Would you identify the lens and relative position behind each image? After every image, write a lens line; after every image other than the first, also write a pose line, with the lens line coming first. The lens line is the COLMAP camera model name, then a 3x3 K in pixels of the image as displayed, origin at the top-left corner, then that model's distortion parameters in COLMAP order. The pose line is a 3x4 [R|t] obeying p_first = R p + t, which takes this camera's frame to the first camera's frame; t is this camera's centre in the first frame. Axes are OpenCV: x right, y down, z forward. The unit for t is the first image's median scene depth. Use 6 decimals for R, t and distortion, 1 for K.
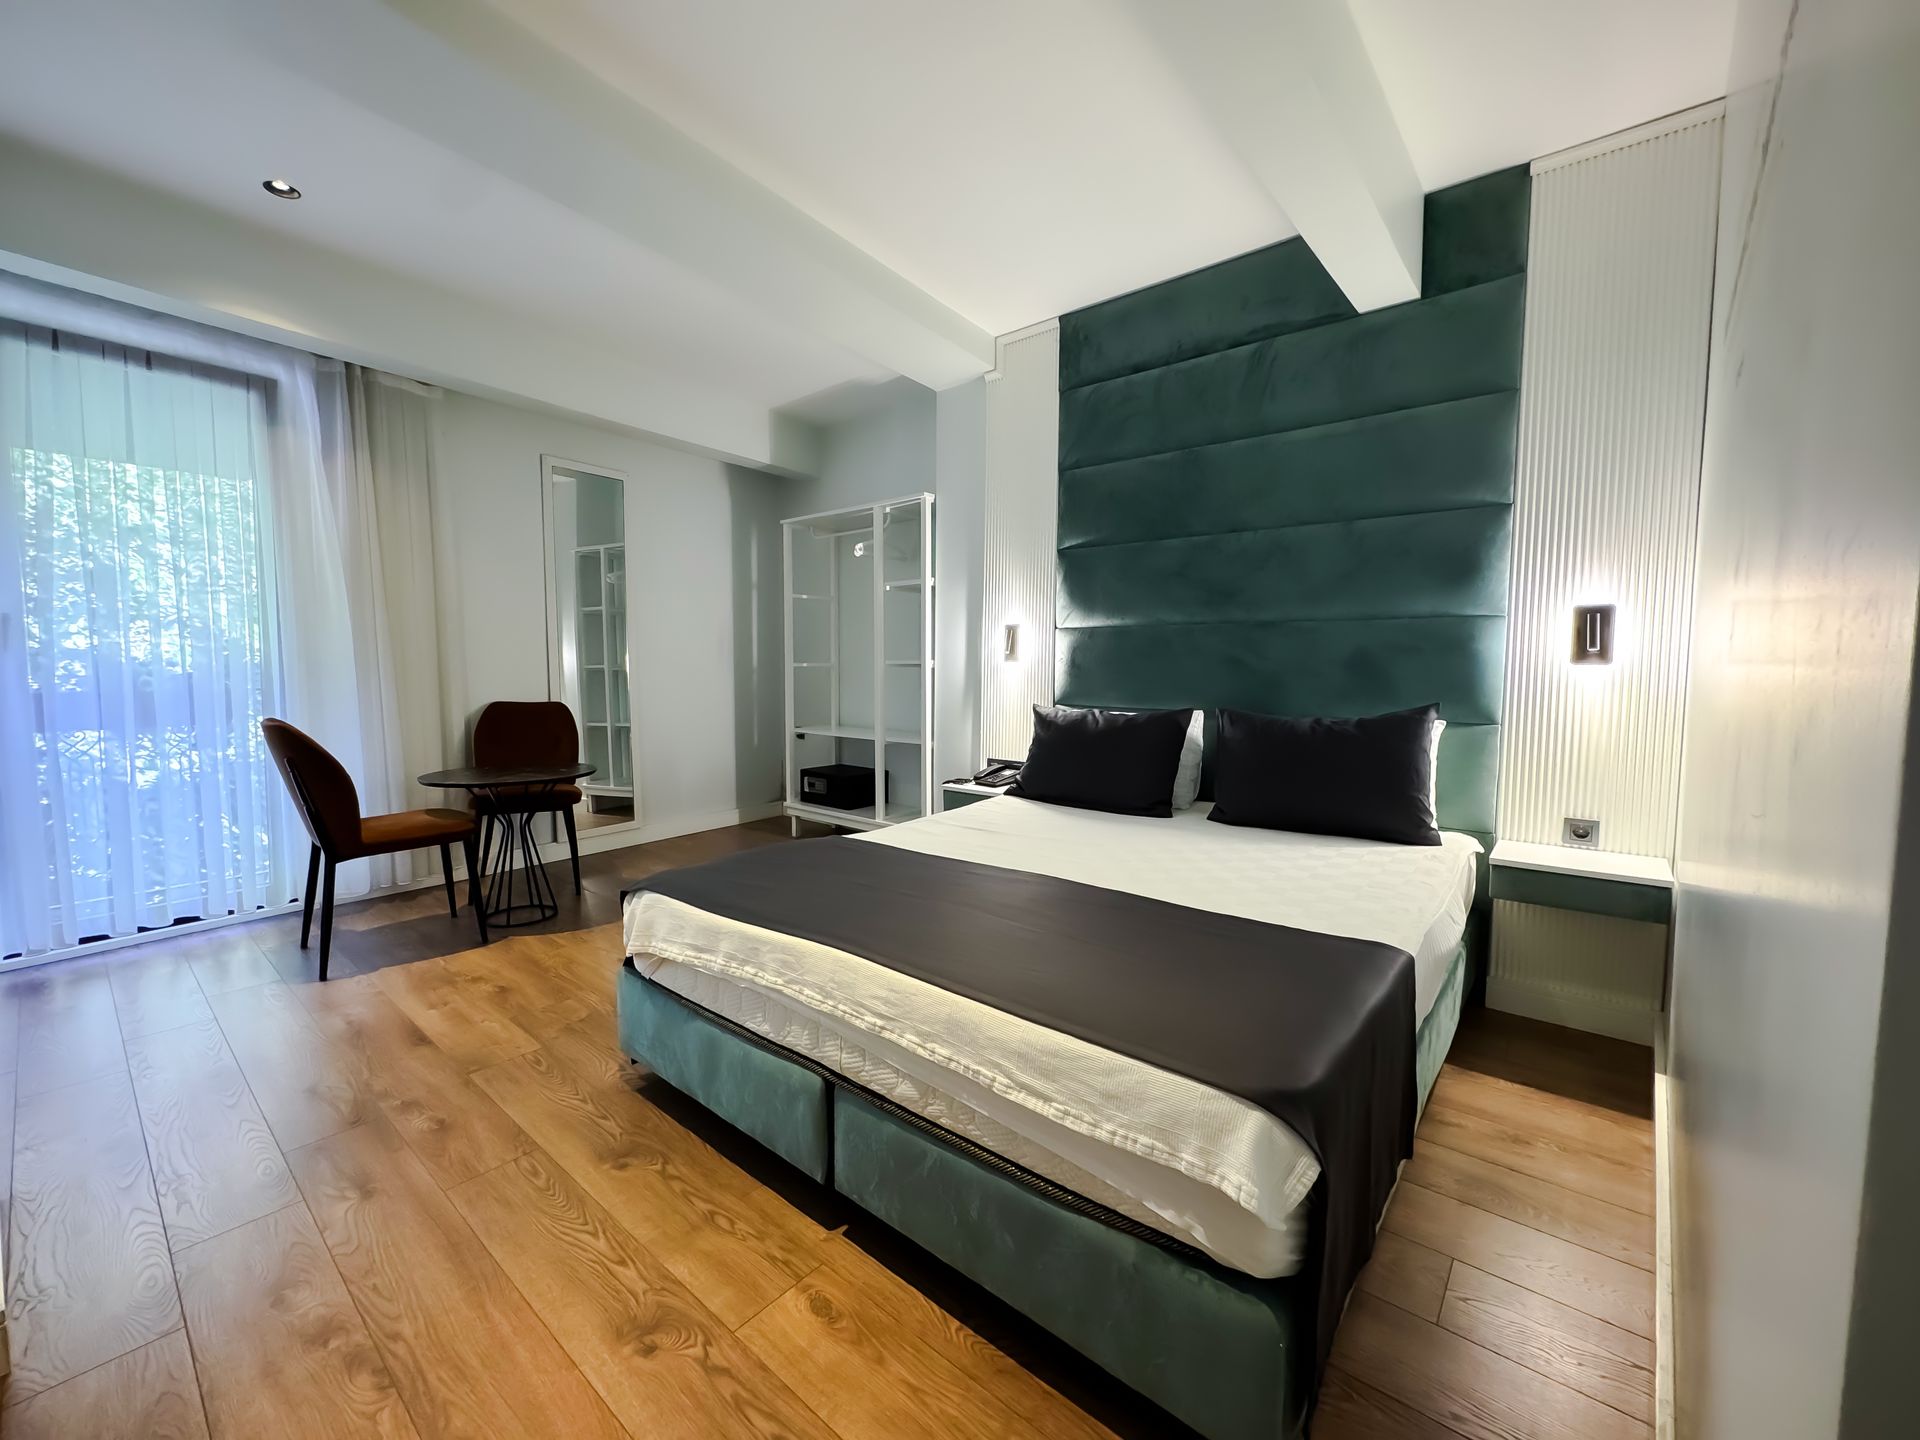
lens RADIAL K [[782.5, 0, 960.0], [0, 782.5, 720.0], [0, 0, 1]] dist [-0.001178, 0.000058]
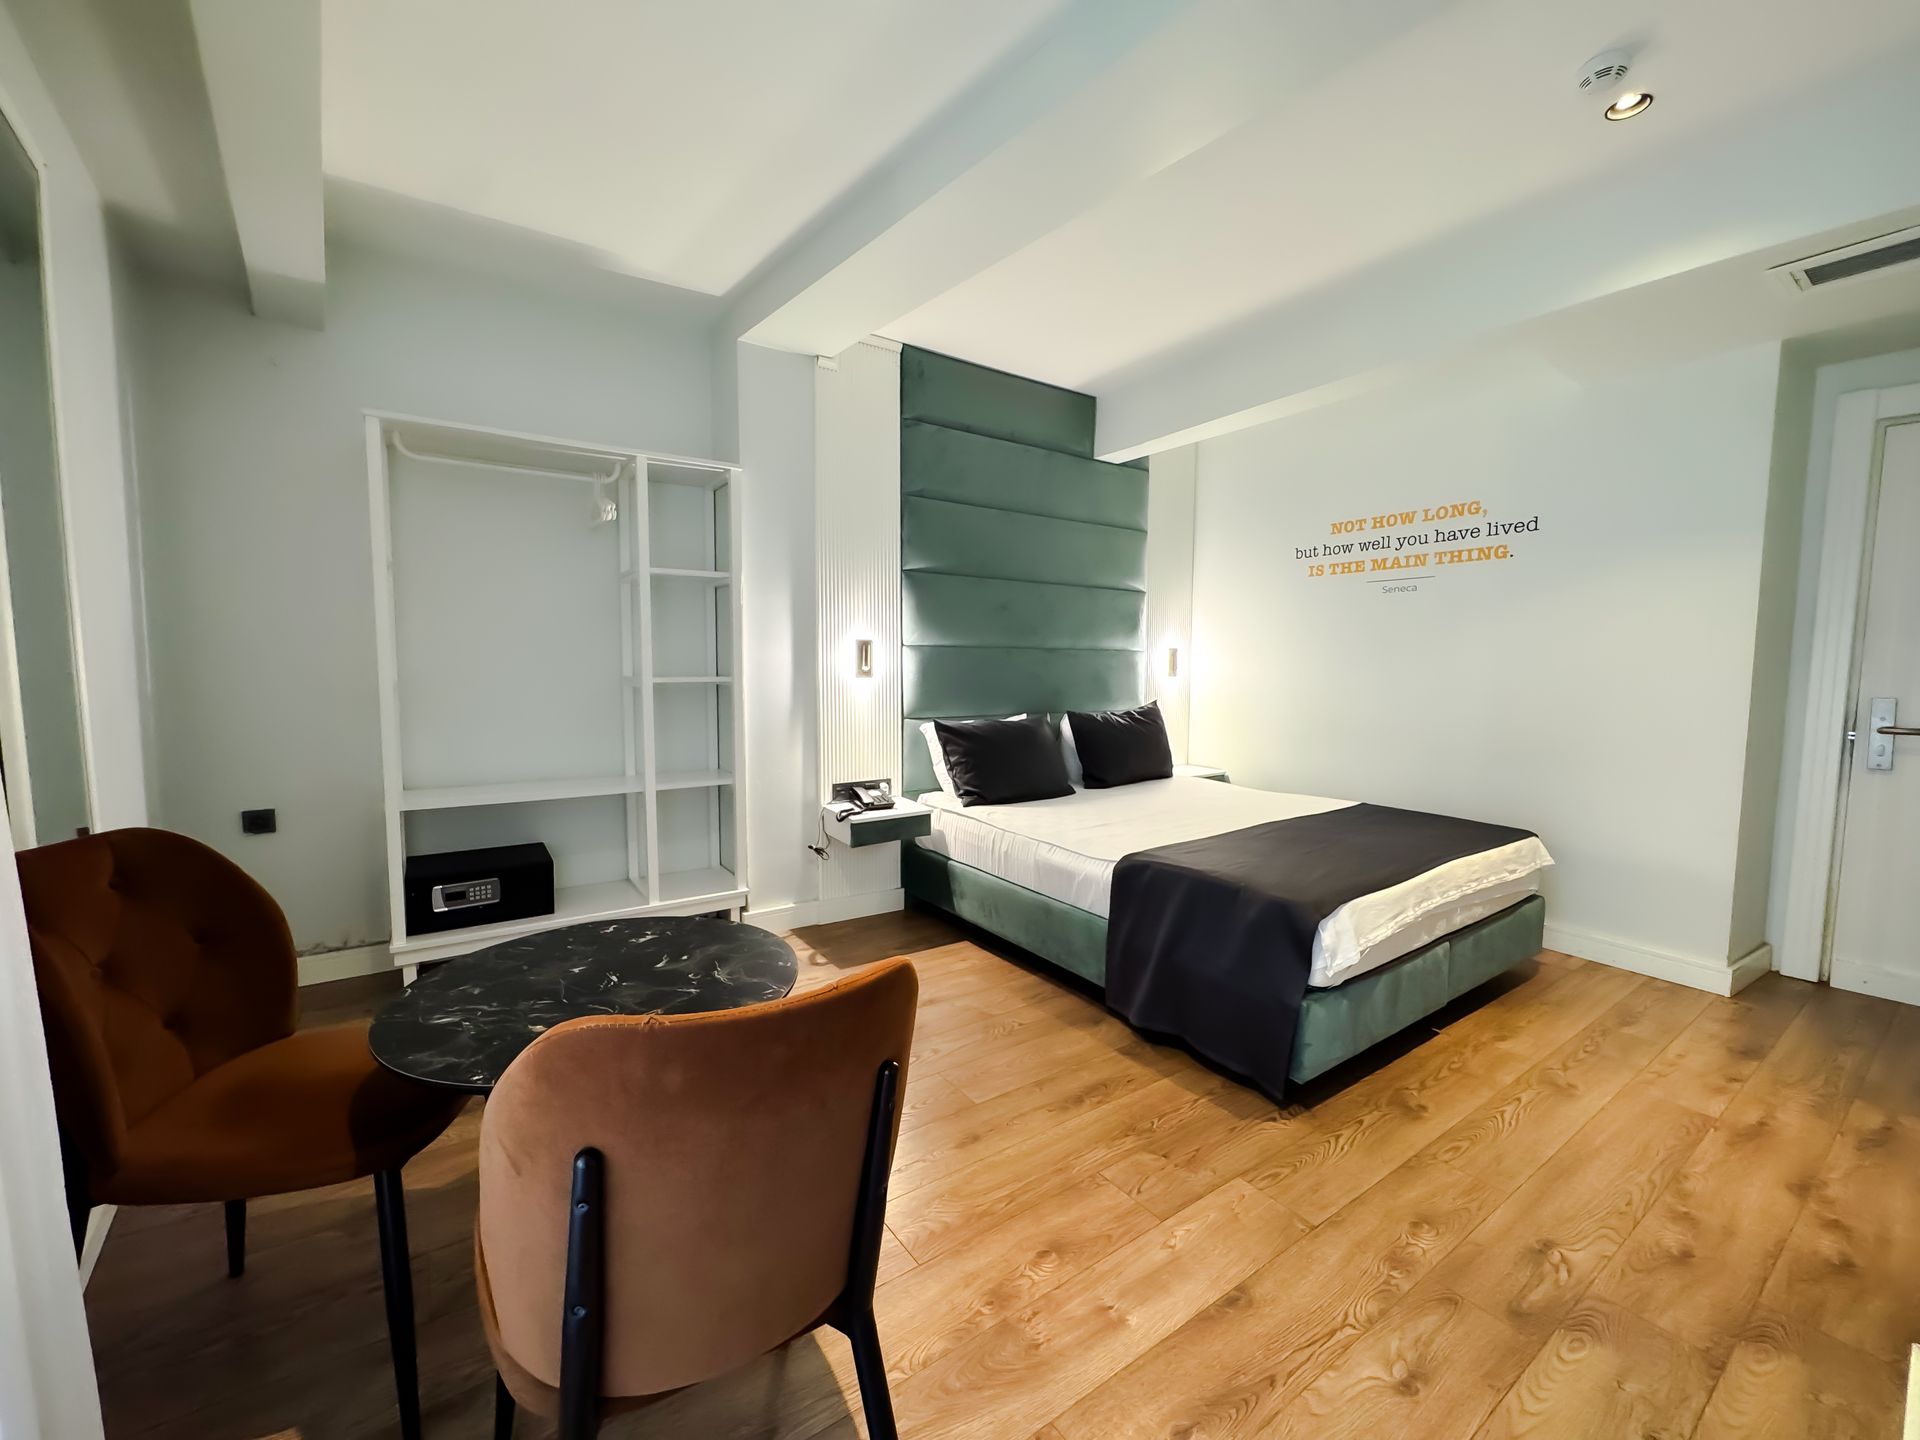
lens RADIAL K [[782.5, 0, 960.0], [0, 782.5, 720.0], [0, 0, 1]] dist [-0.001178, 0.000058]
pose [[0.243149, -0.073607, 0.967192, -1.207435], [0.059508, 0.996370, 0.060867, -0.108377], [-0.968162, 0.042756, 0.246646, 0.943897]]
